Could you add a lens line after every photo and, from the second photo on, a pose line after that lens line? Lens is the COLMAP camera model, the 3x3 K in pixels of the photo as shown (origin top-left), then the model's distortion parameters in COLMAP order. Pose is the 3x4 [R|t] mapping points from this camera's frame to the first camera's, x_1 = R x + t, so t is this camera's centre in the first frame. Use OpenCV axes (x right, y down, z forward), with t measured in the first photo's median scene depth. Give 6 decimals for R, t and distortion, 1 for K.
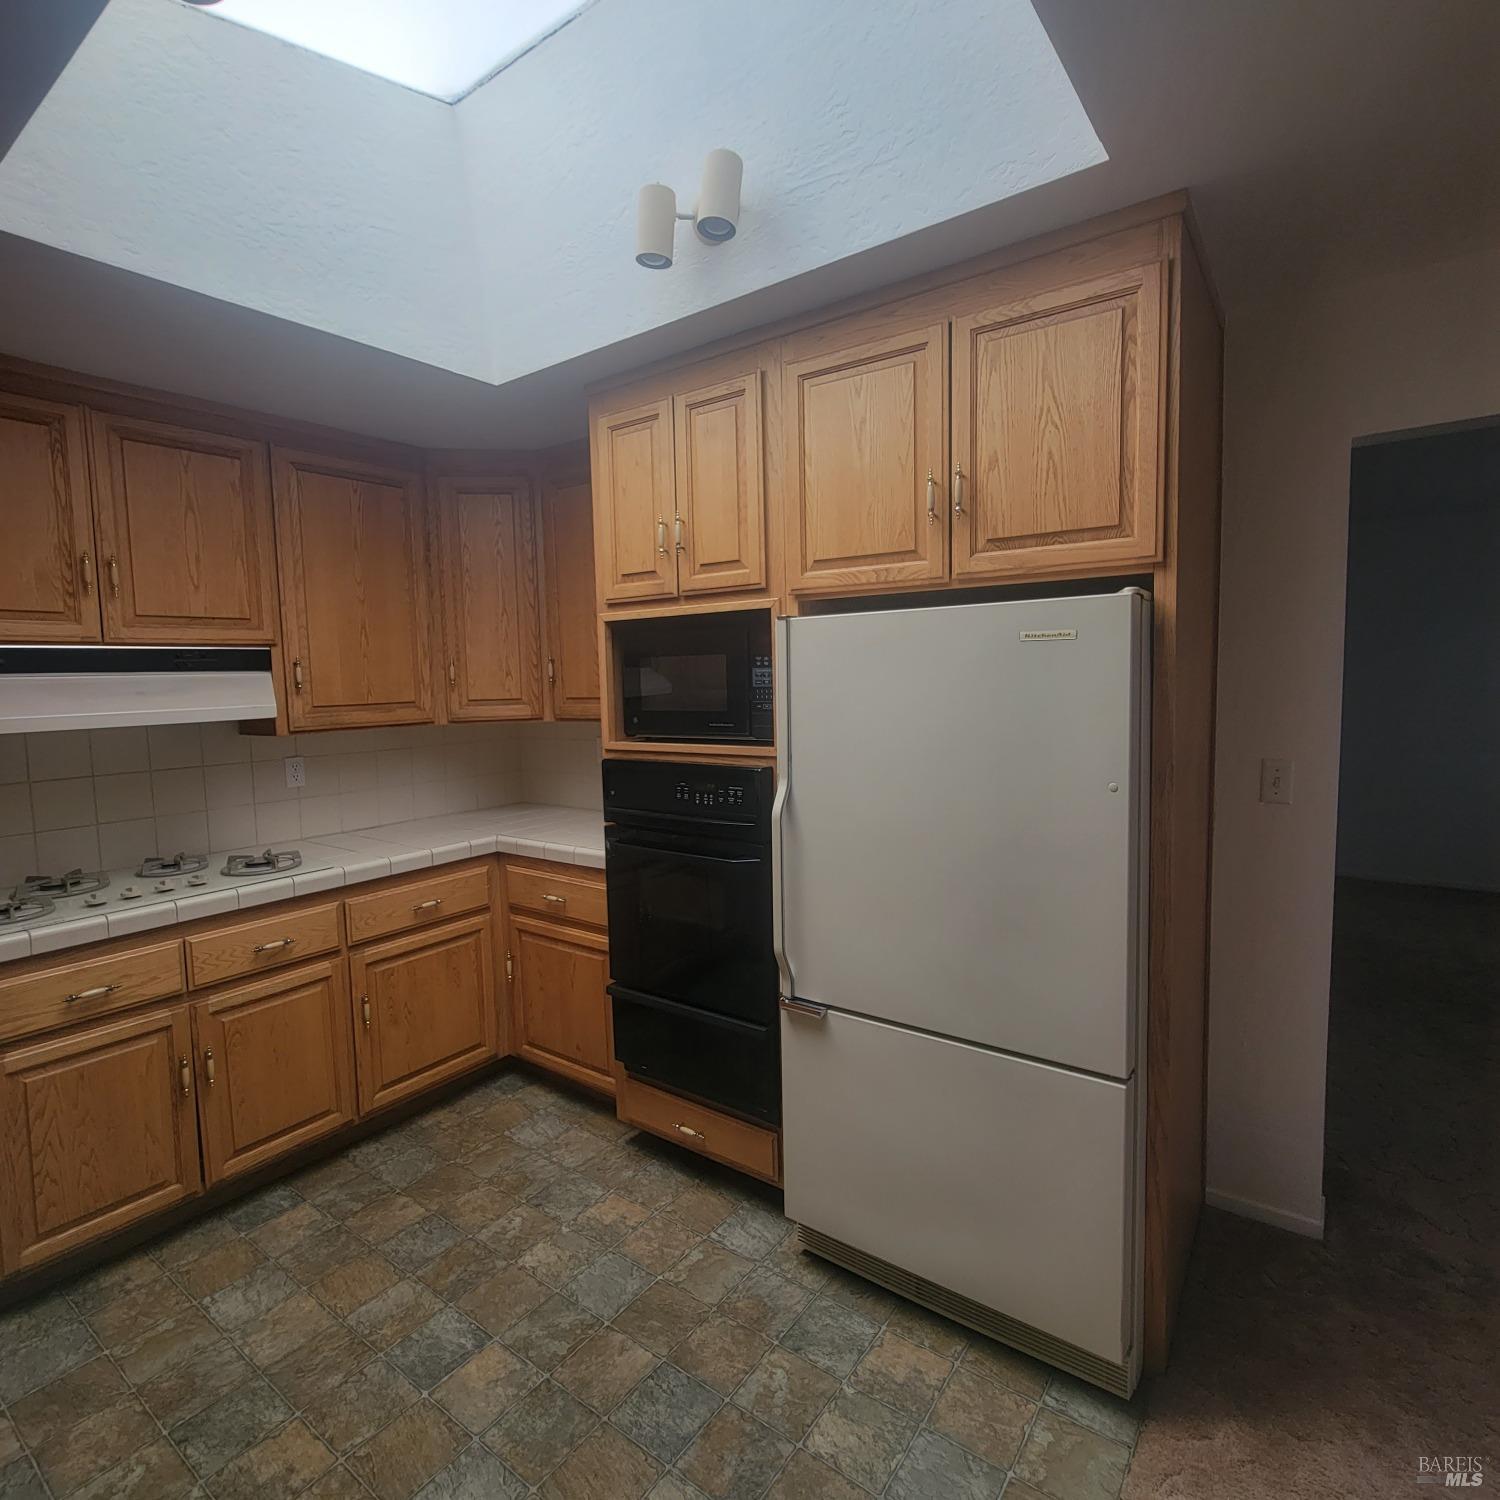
lens RADIAL K [[826.9, 0, 750.2], [0, 826.9, 739.6], [0, 0, 1]] dist [-0.003492, 0.000230]
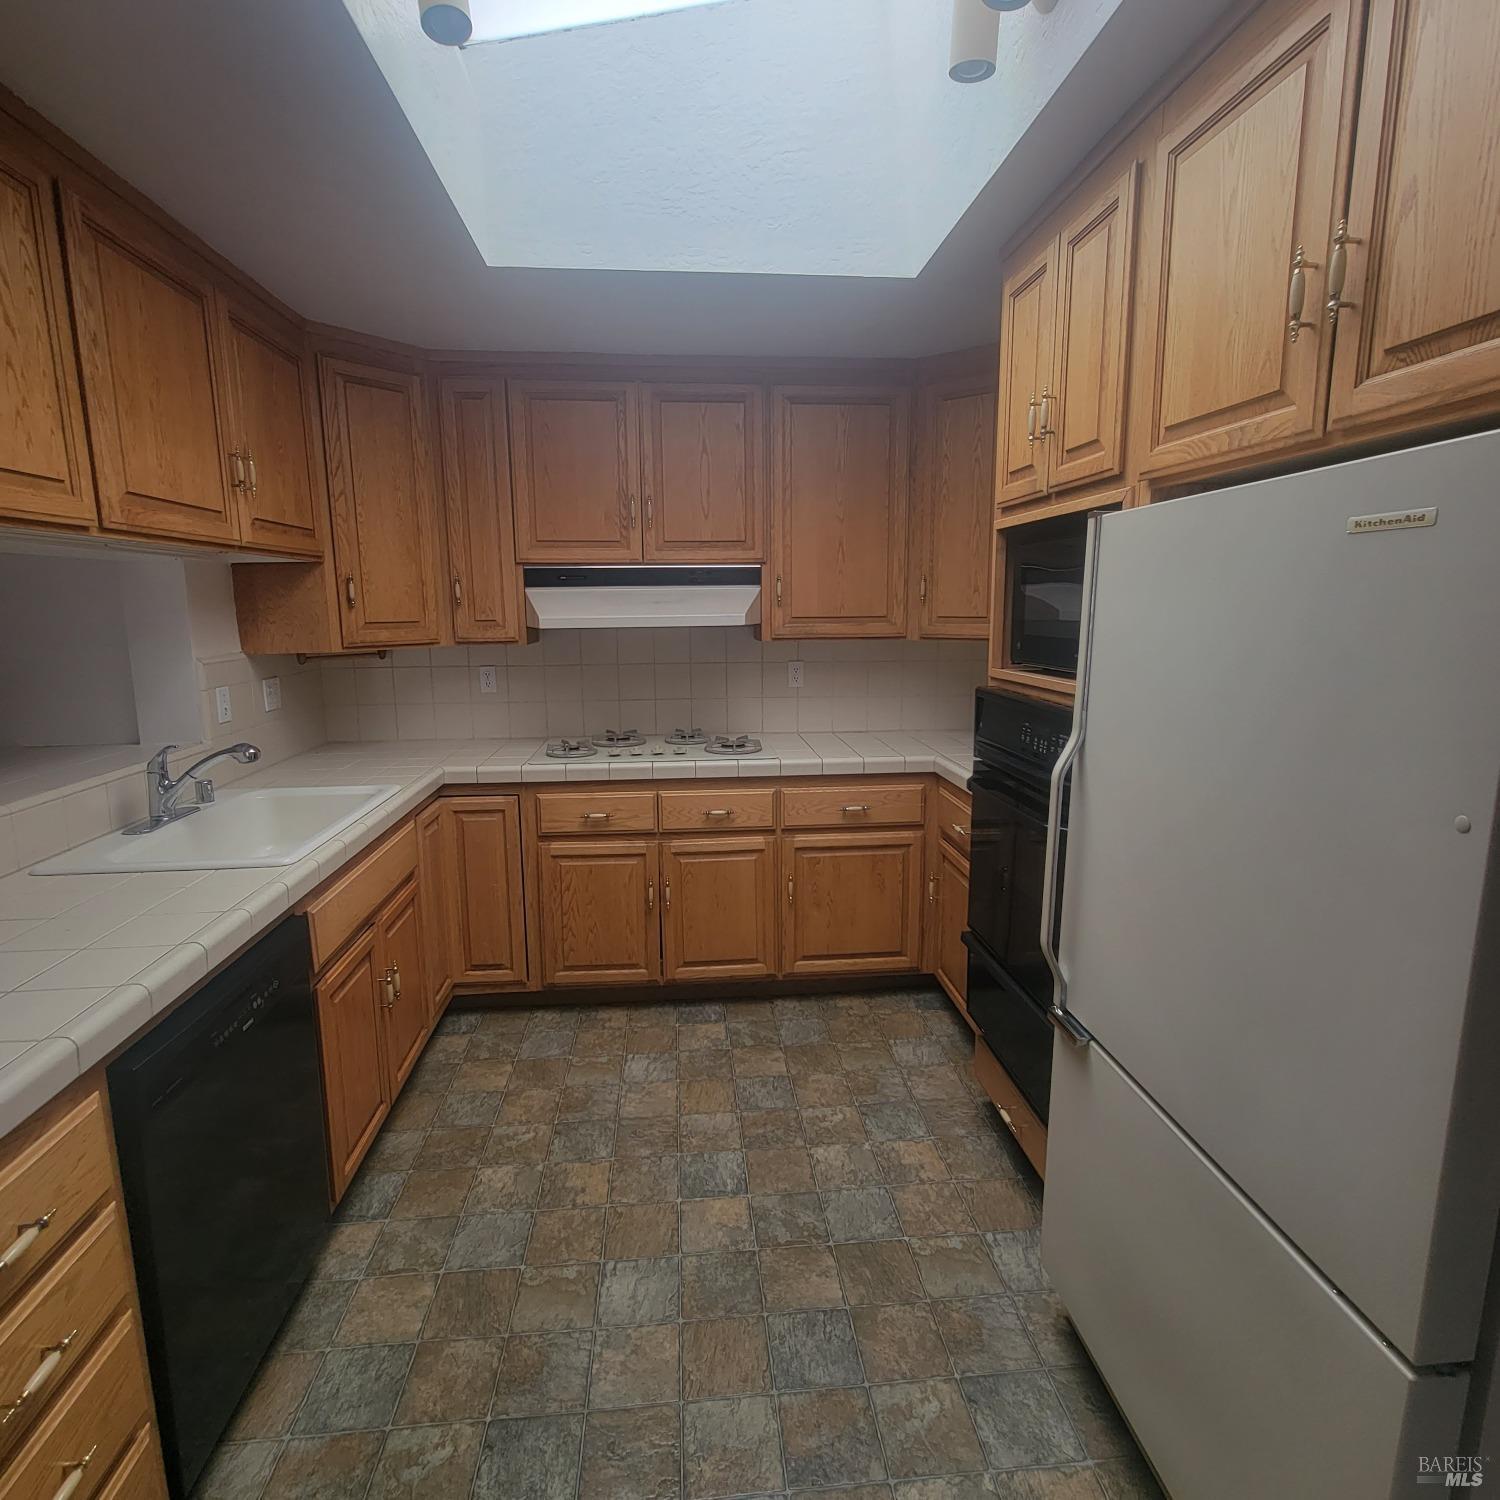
lens RADIAL K [[824.9, 0, 743.2], [0, 824.9, 736.4], [0, 0, 1]] dist [-0.004686, 0.002576]
pose [[0.659582, 0.139212, -0.738628, 0.317399], [-0.068799, 0.989755, 0.125107, -0.017004], [0.748477, -0.031701, 0.662403, 0.212454]]
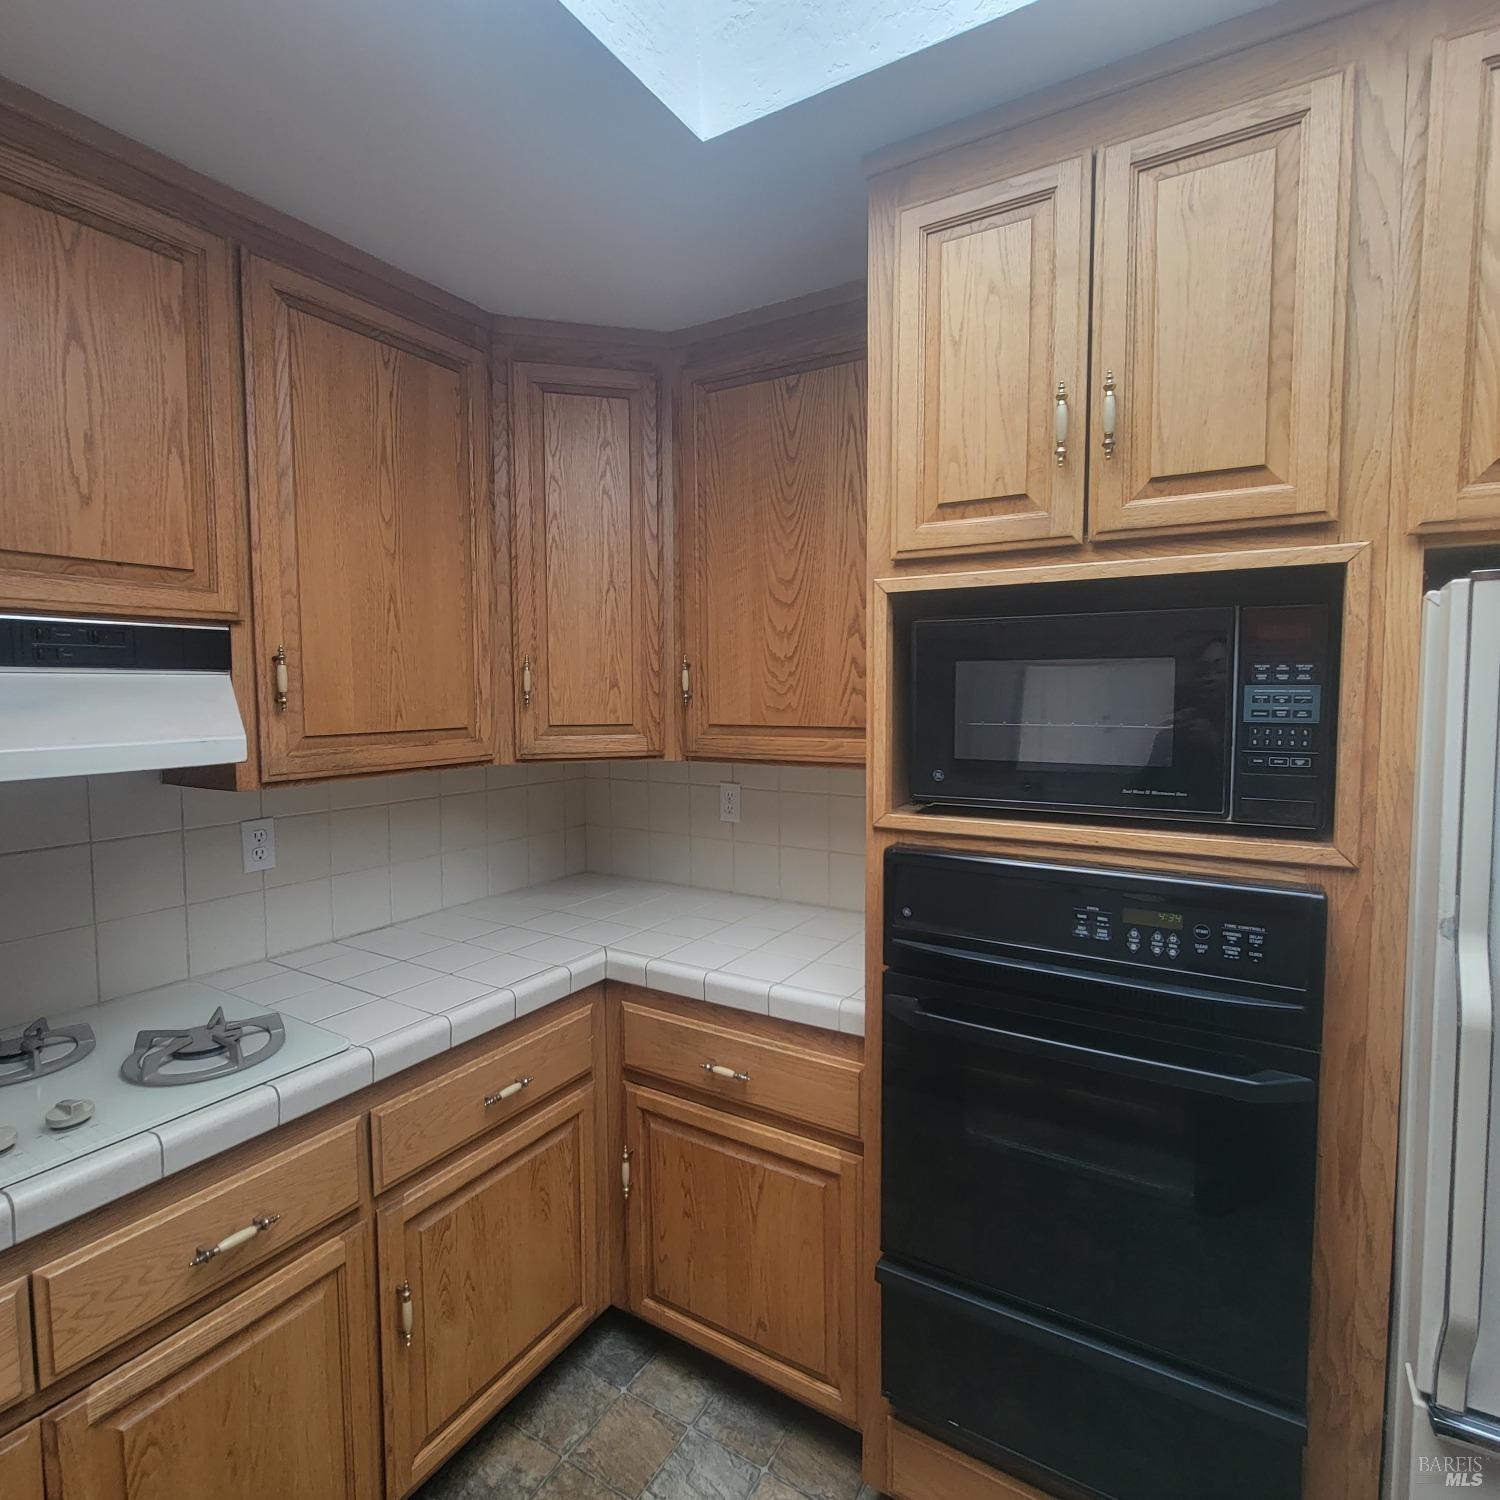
lens RADIAL K [[815.5, 0, 748.8], [0, 815.5, 737.3], [0, 0, 1]] dist [-0.005953, 0.000389]
pose [[0.995678, 0.014771, 0.091690, -0.311617], [-0.012935, 0.999704, -0.020590, -0.035626], [-0.091967, 0.019315, 0.995575, 0.473219]]
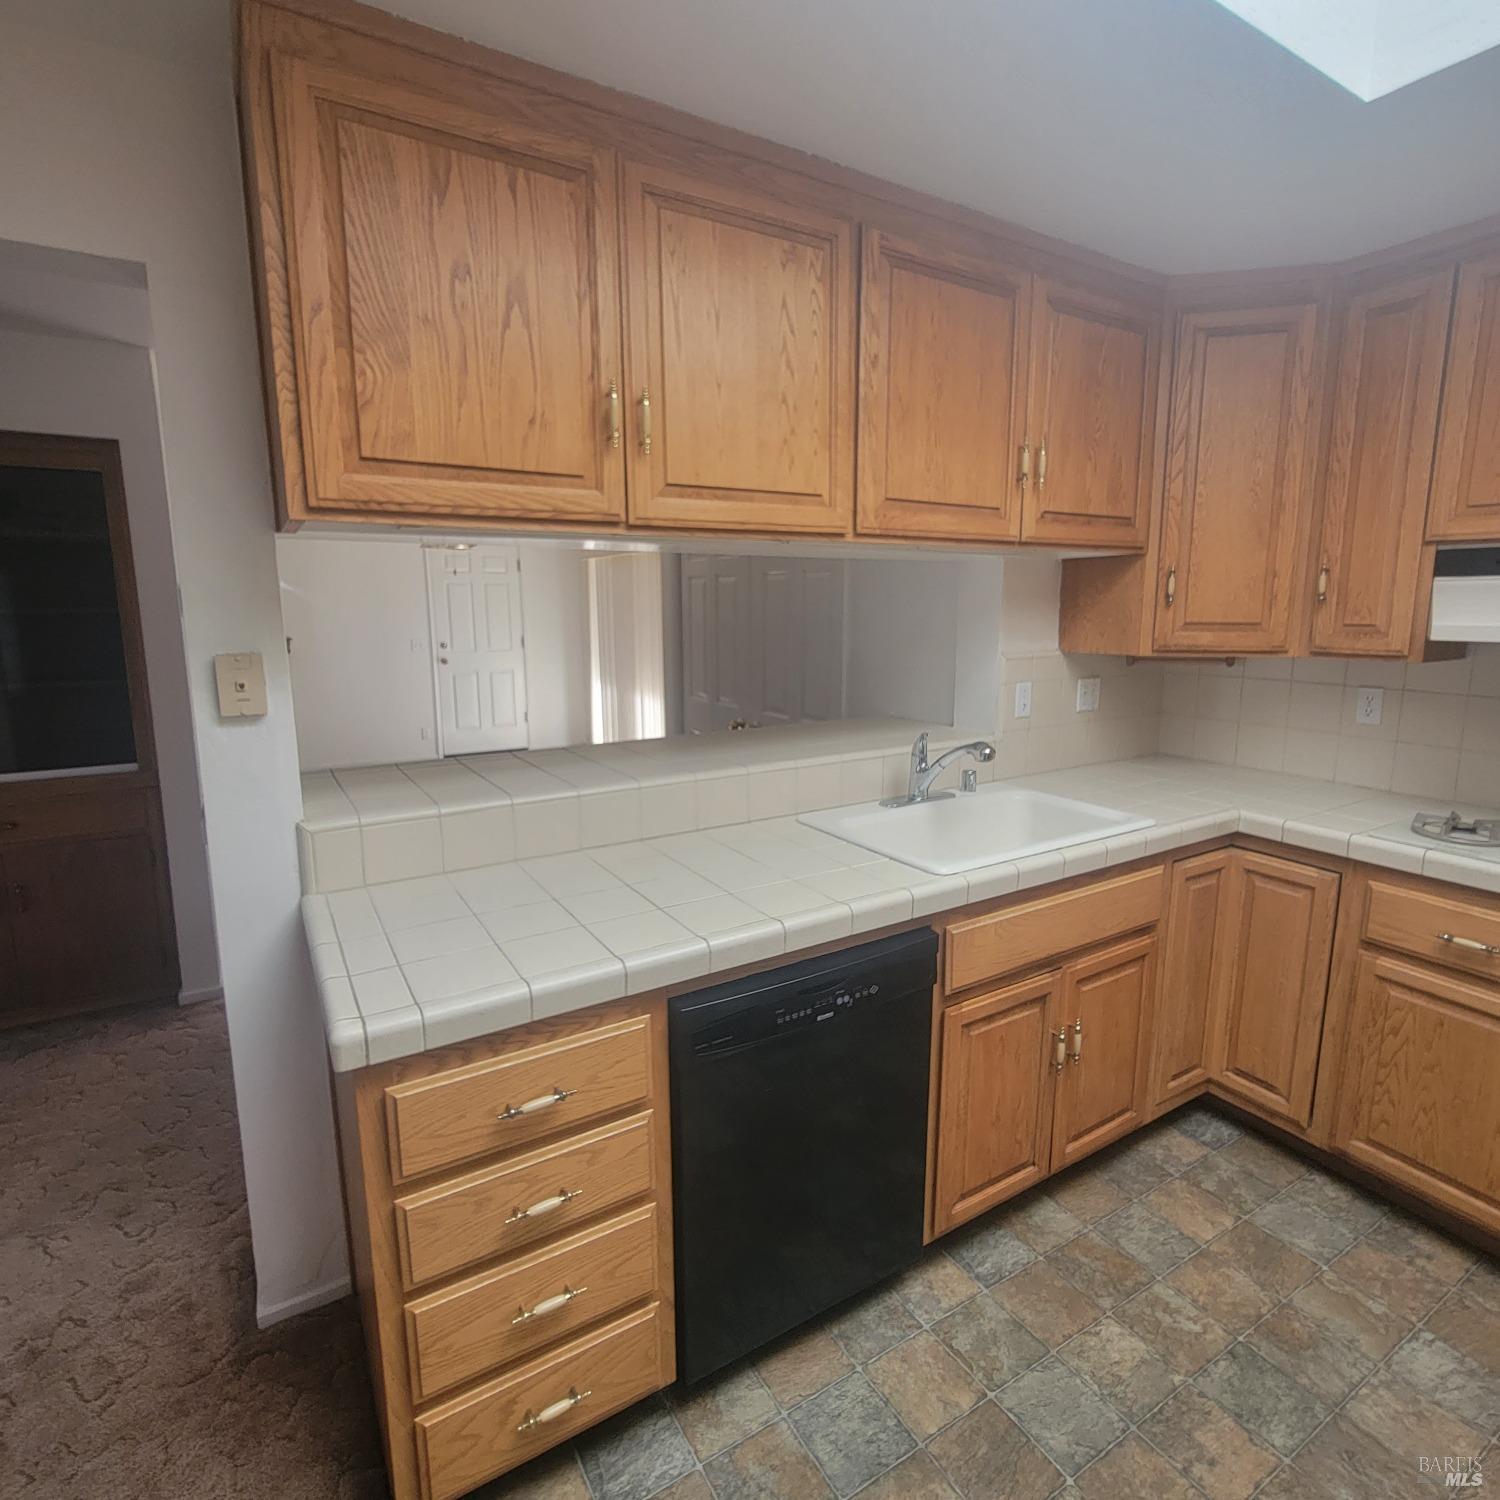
lens RADIAL K [[821.9, 0, 748.0], [0, 821.9, 738.4], [0, 0, 1]] dist [-0.002982, -0.000784]
pose [[-0.380962, 0.178630, -0.907171, 0.203977], [-0.062600, 0.973925, 0.218063, -0.040082], [0.922469, 0.139862, -0.359846, 0.471616]]
